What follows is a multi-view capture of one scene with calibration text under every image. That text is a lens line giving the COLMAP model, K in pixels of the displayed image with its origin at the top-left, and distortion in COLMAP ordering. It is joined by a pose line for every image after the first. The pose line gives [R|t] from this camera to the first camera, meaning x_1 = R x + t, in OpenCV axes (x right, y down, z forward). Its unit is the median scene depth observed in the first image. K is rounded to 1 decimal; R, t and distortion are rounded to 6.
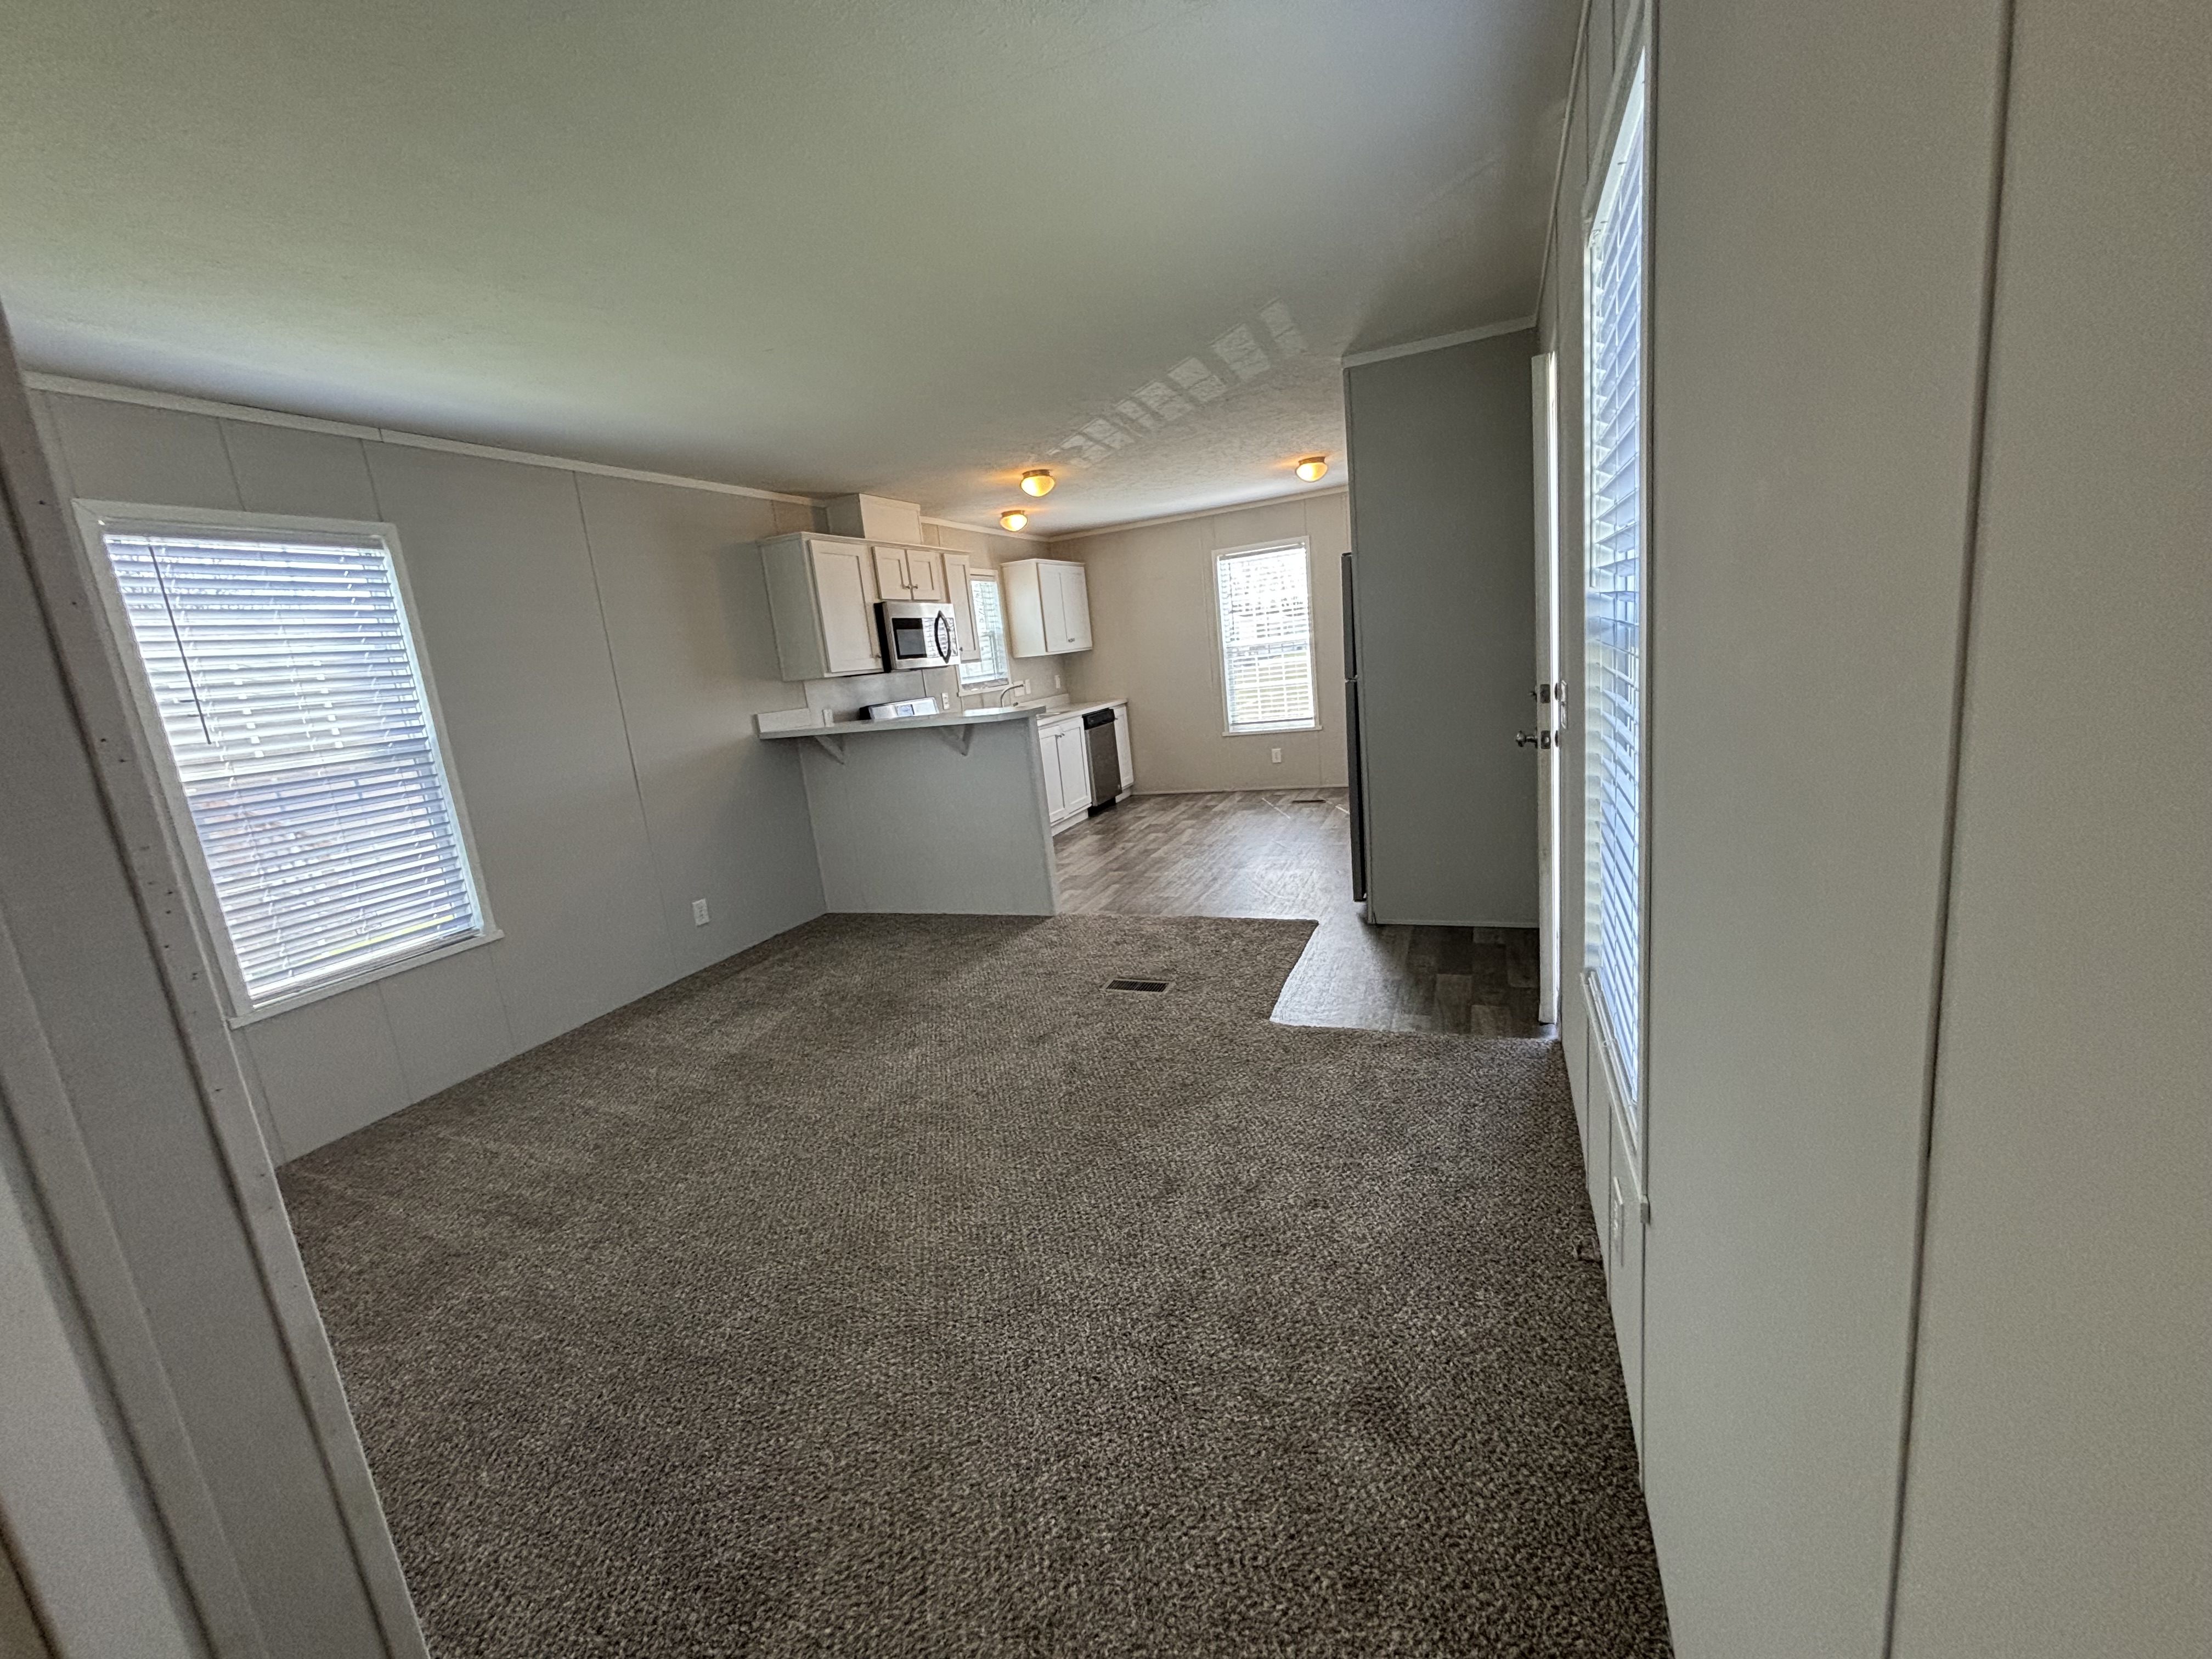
lens RADIAL K [[891.3, 0, 1103.2], [0, 891.3, 829.8], [0, 0, 1]] dist [0.001187, -0.000166]
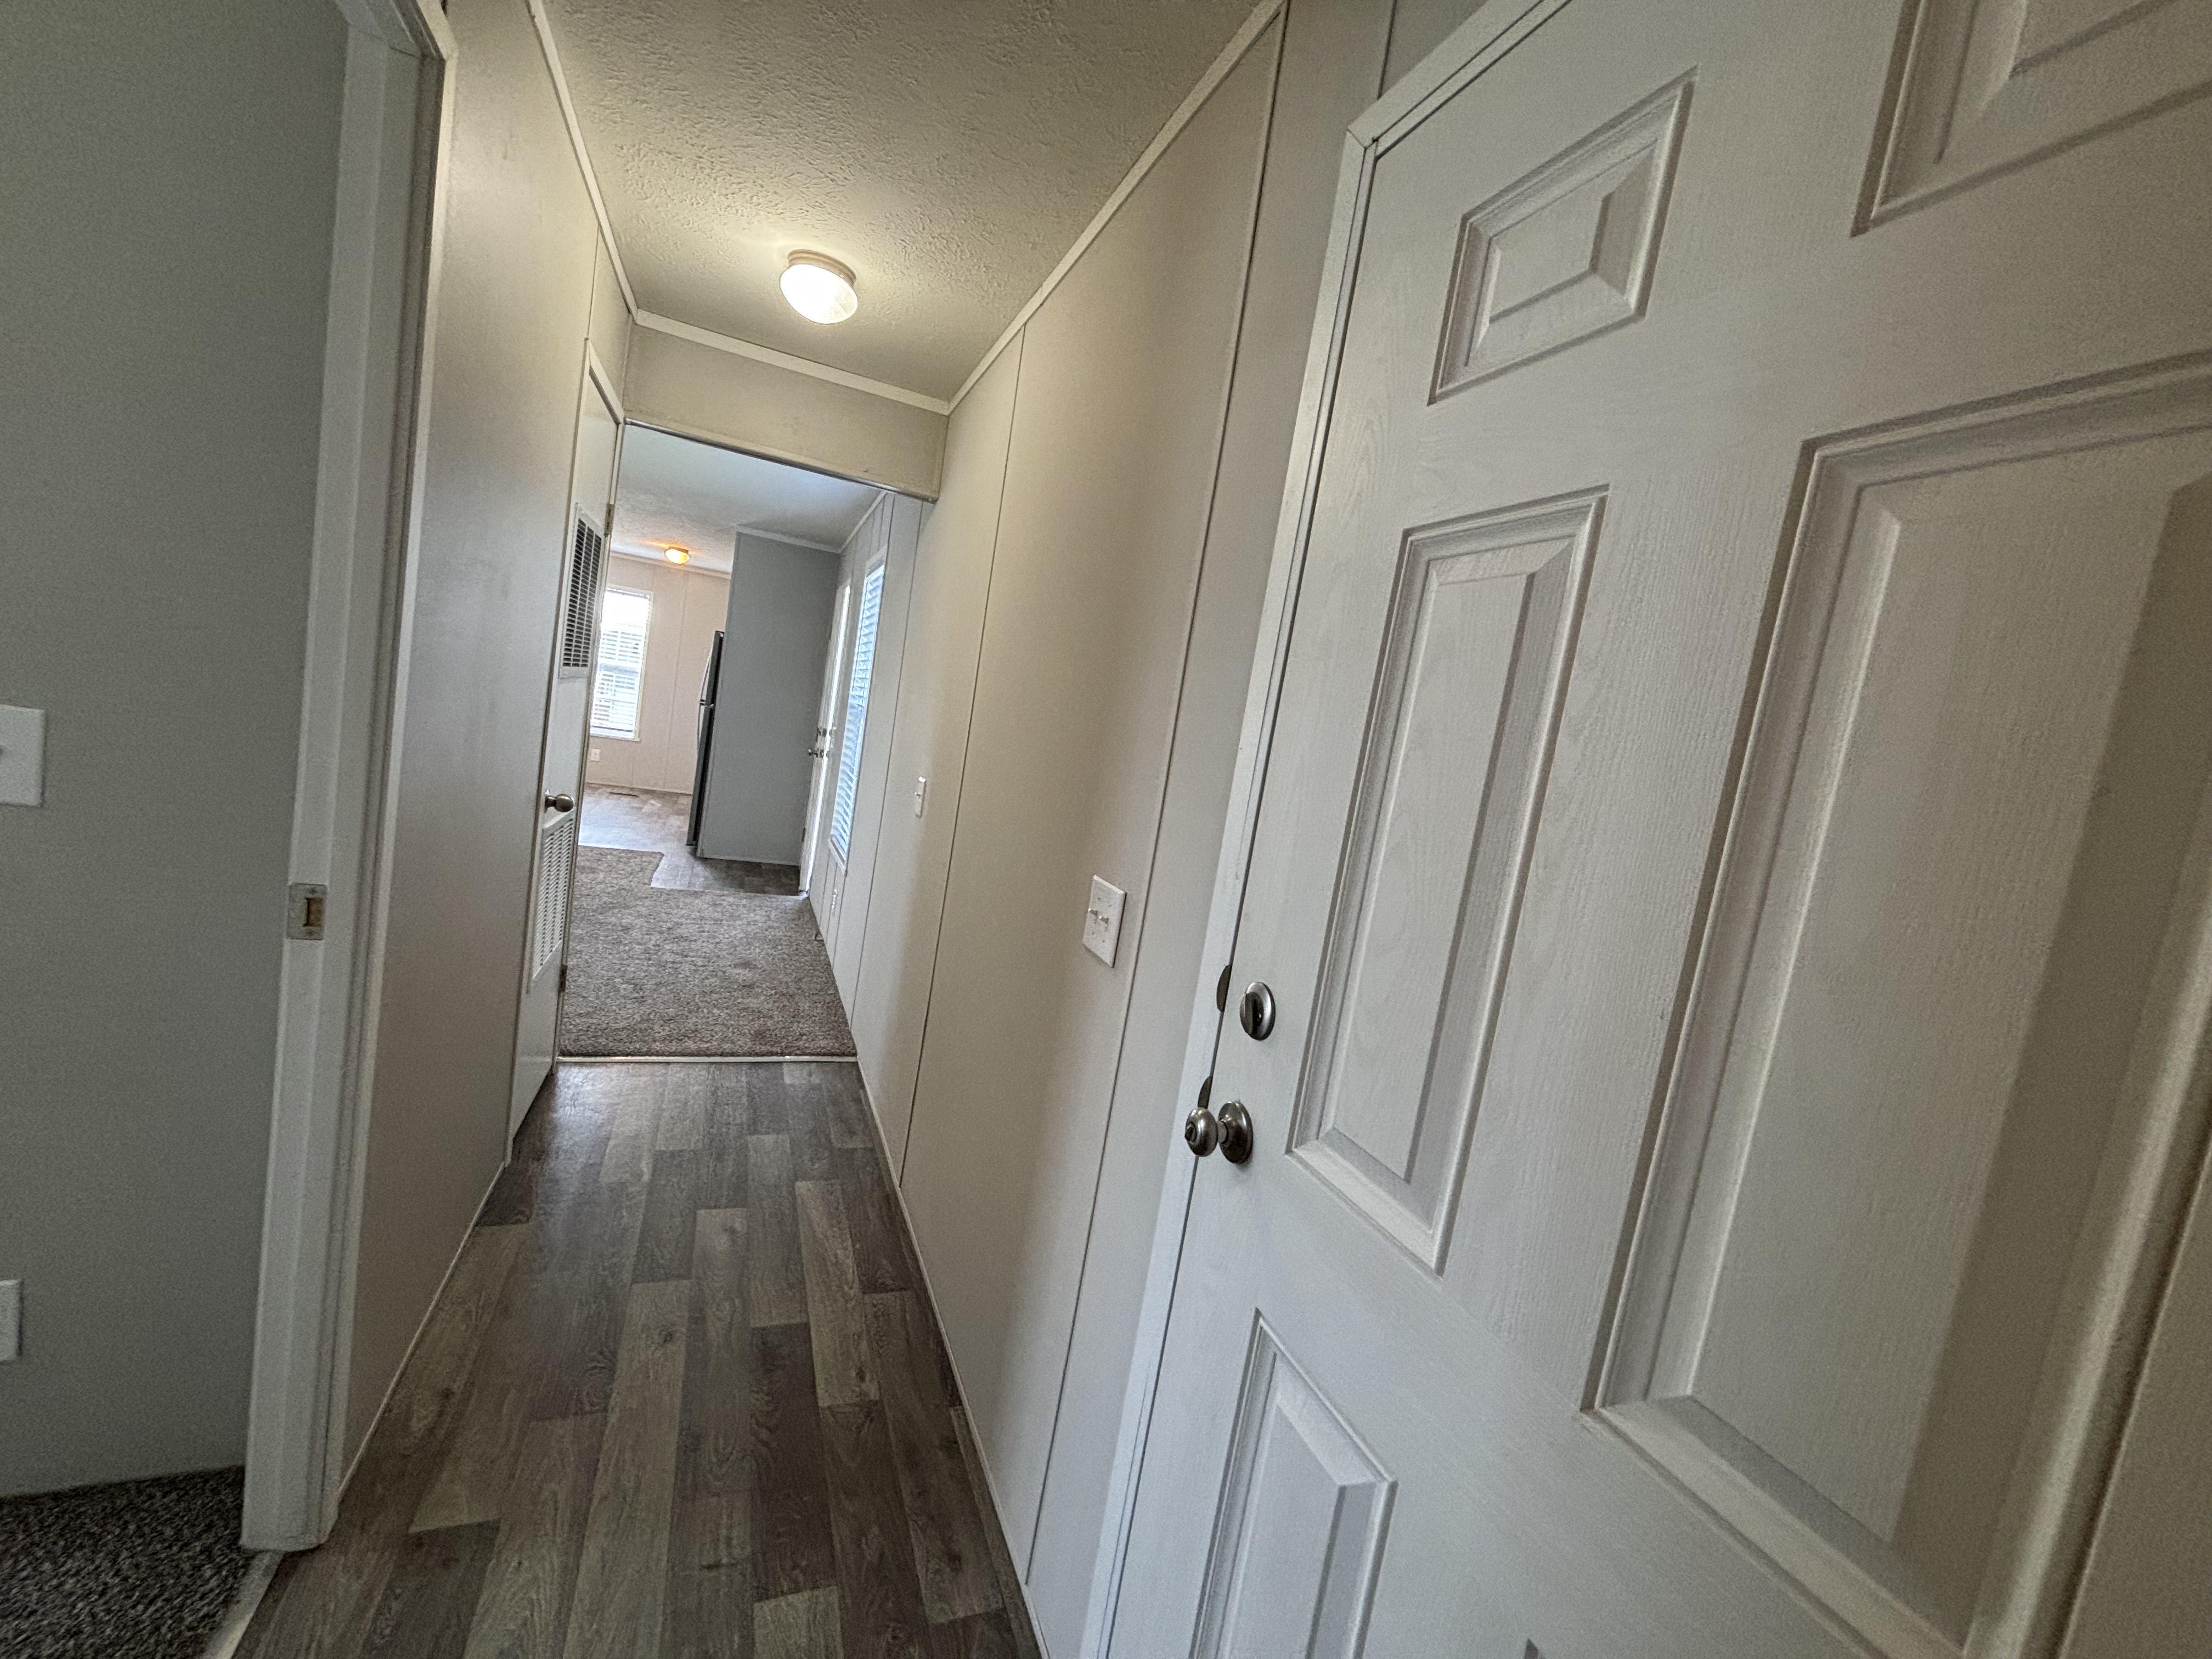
lens RADIAL K [[876.6, 0, 1106.0], [0, 876.6, 829.5], [0, 0, 1]] dist [-0.003249, -0.000513]
pose [[0.673037, 0.147102, 0.724833, -0.633880], [-0.094494, 0.989093, -0.112991, 0.292621], [-0.733548, 0.007555, 0.679596, -1.086364]]
